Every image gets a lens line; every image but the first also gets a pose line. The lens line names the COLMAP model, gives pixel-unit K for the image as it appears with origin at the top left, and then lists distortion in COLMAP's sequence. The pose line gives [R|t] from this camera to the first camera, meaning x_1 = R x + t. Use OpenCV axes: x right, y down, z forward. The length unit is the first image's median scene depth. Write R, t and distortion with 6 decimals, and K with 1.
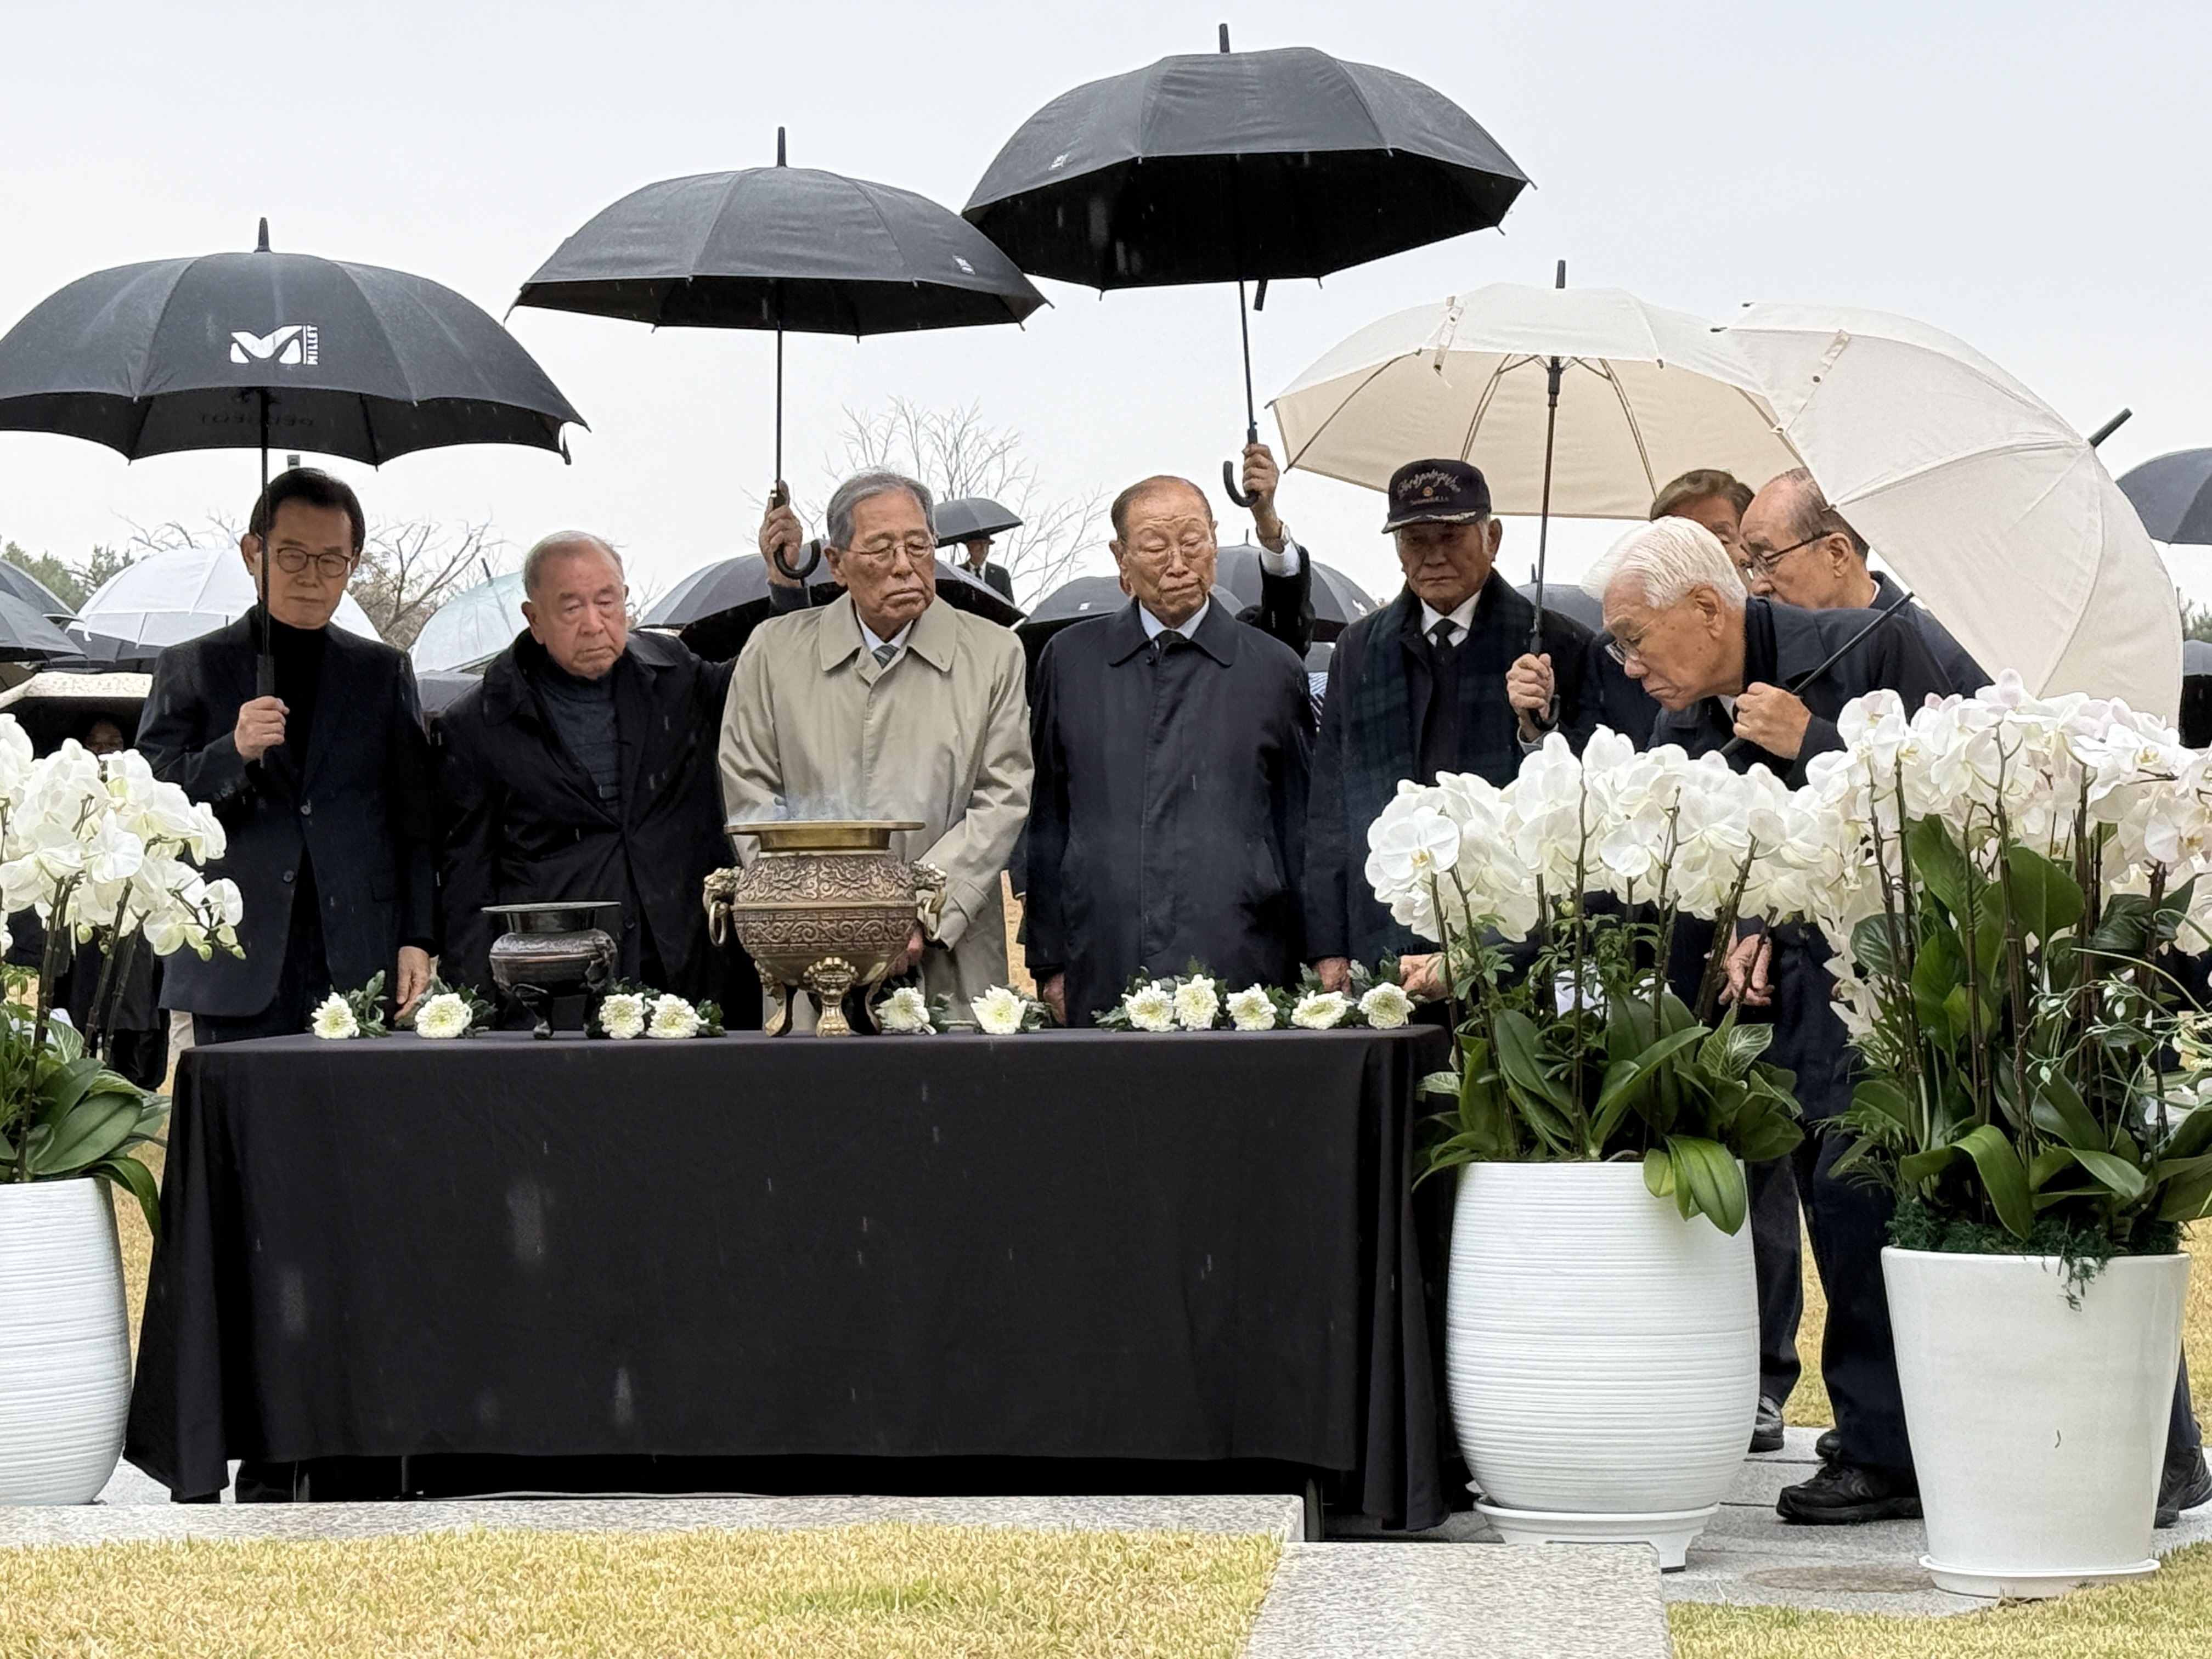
lens RADIAL K [[4897.8, 0, 1103.7], [0, 4897.8, 829.9], [0, 0, 1]] dist [0.095476, 0.000000]
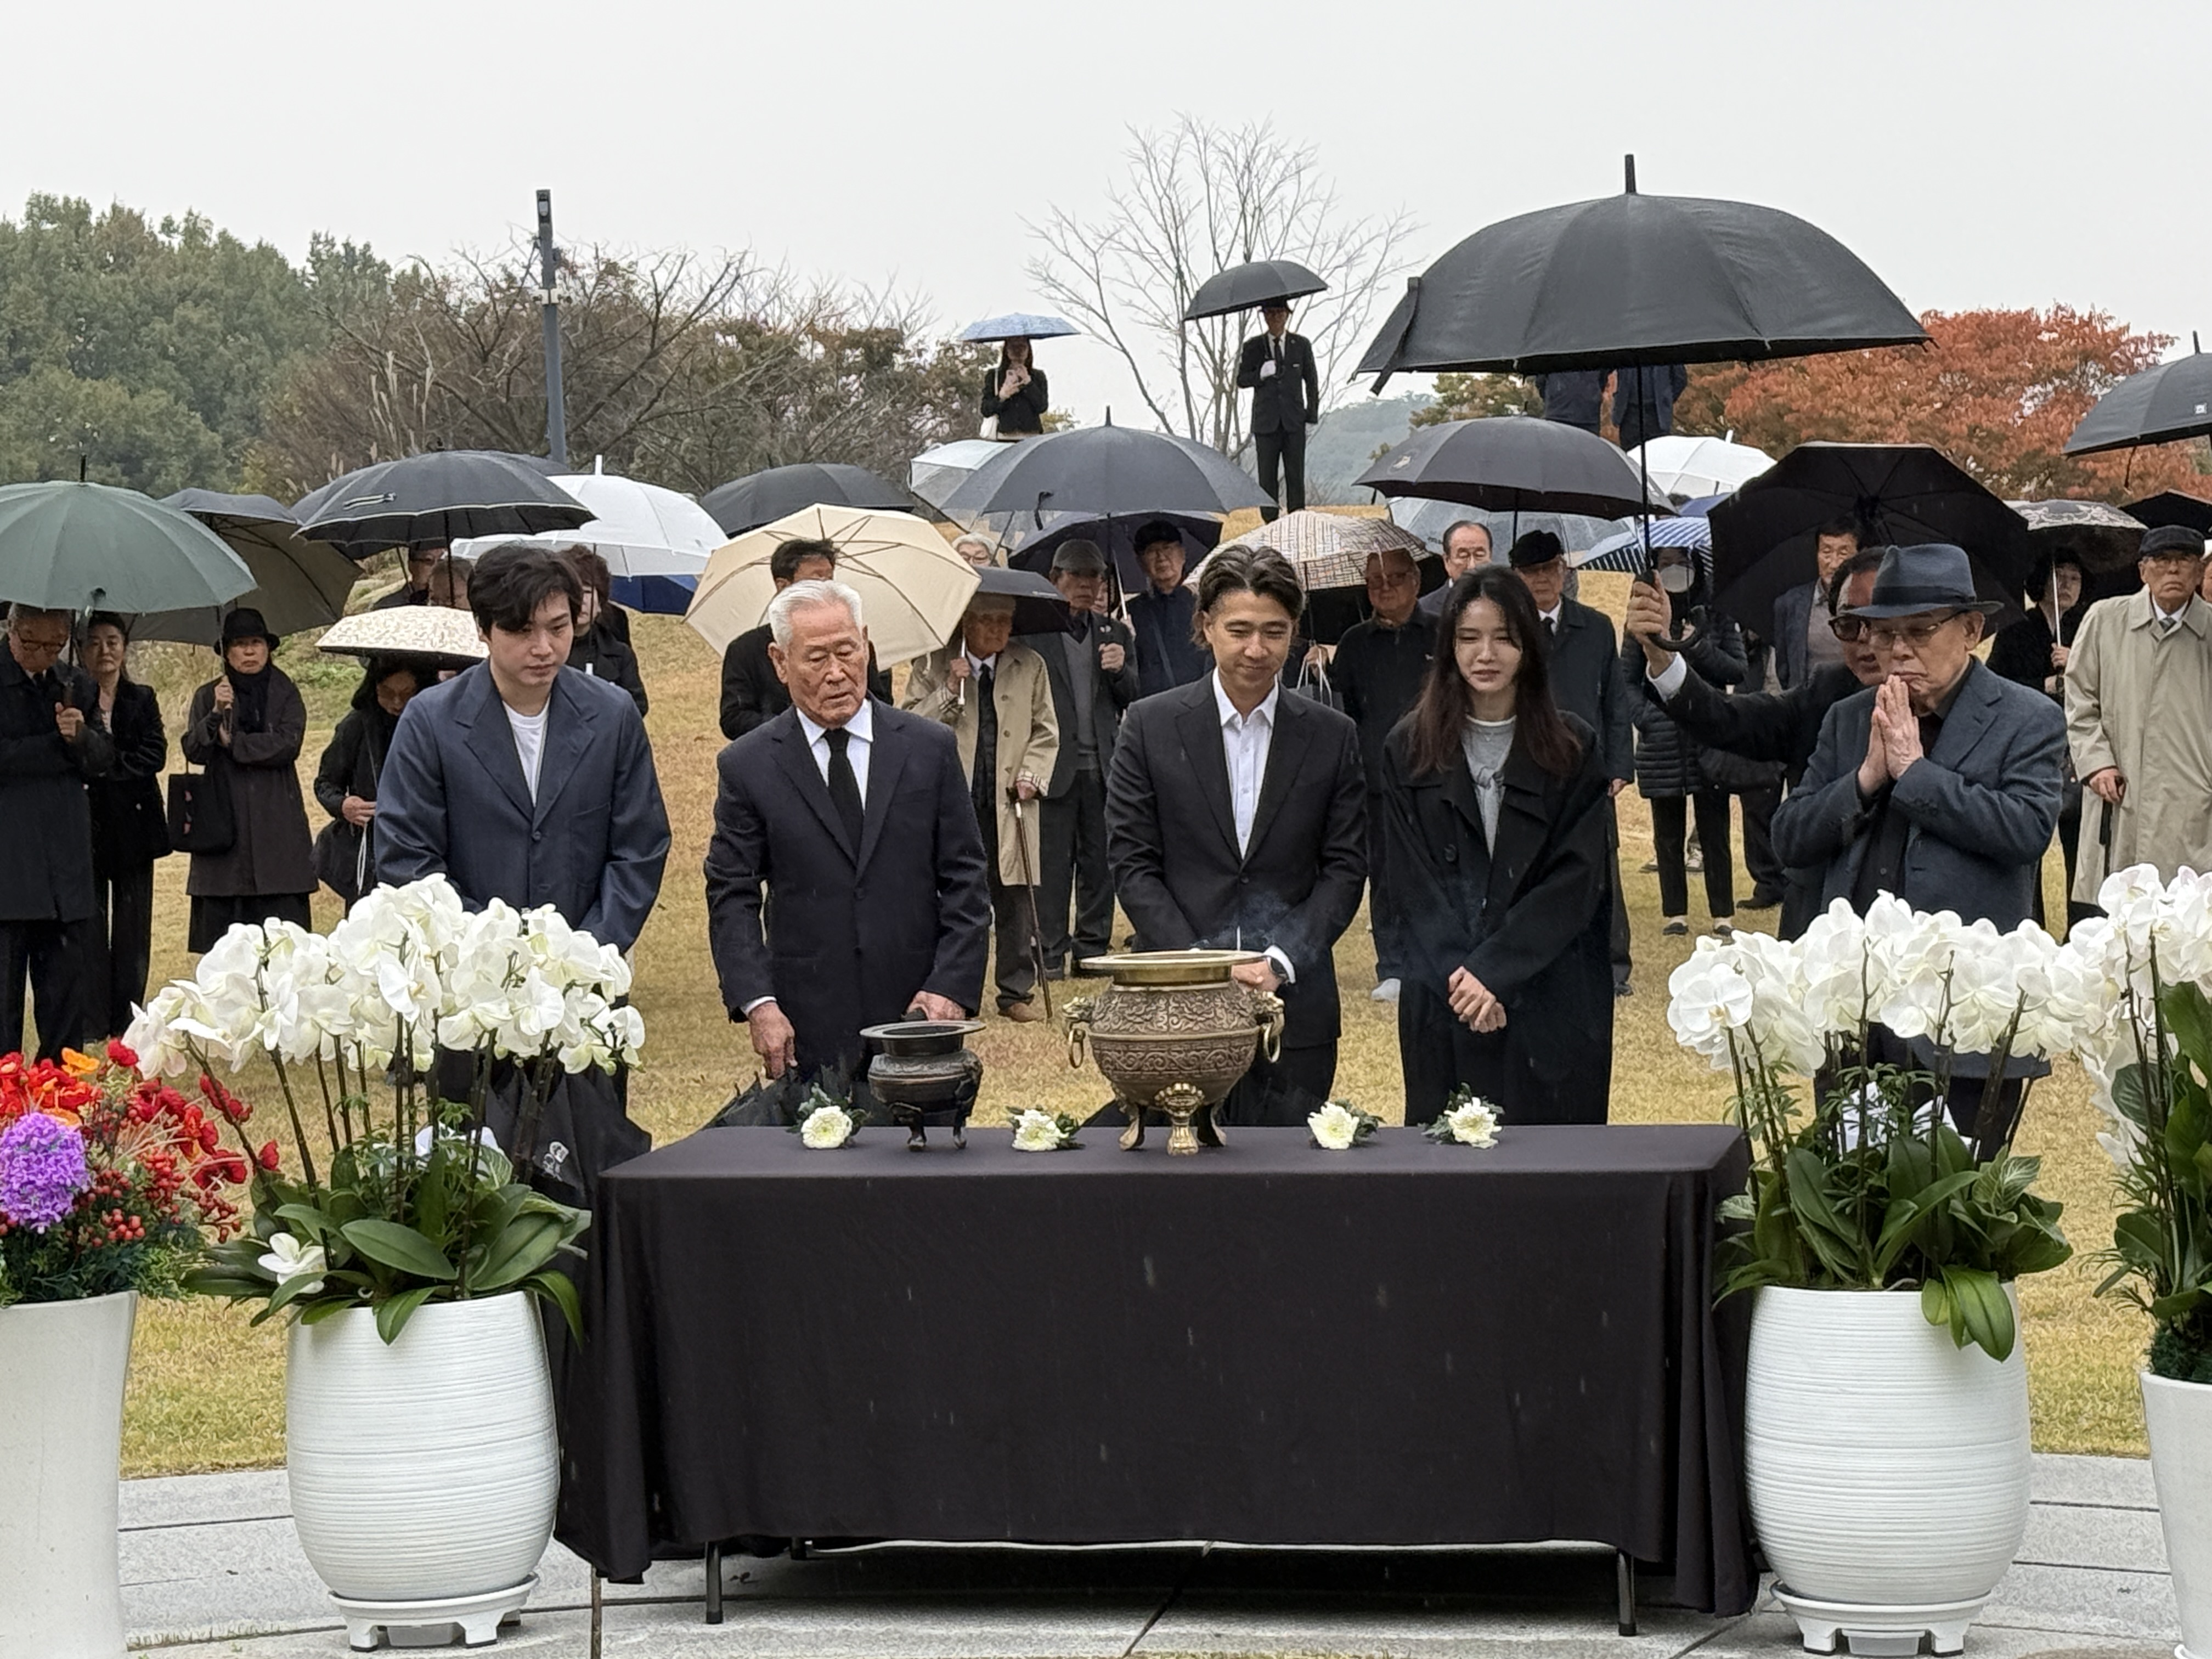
lens RADIAL K [[5368.3, 0, 1107.6], [0, 5368.3, 829.8], [0, 0, 1]] dist [0.124997, 0.000000]
pose [[0.998366, -0.010067, -0.056258, -0.003734], [0.013438, 0.998116, 0.059866, -0.109037], [0.055549, -0.060524, 0.996620, -0.209789]]
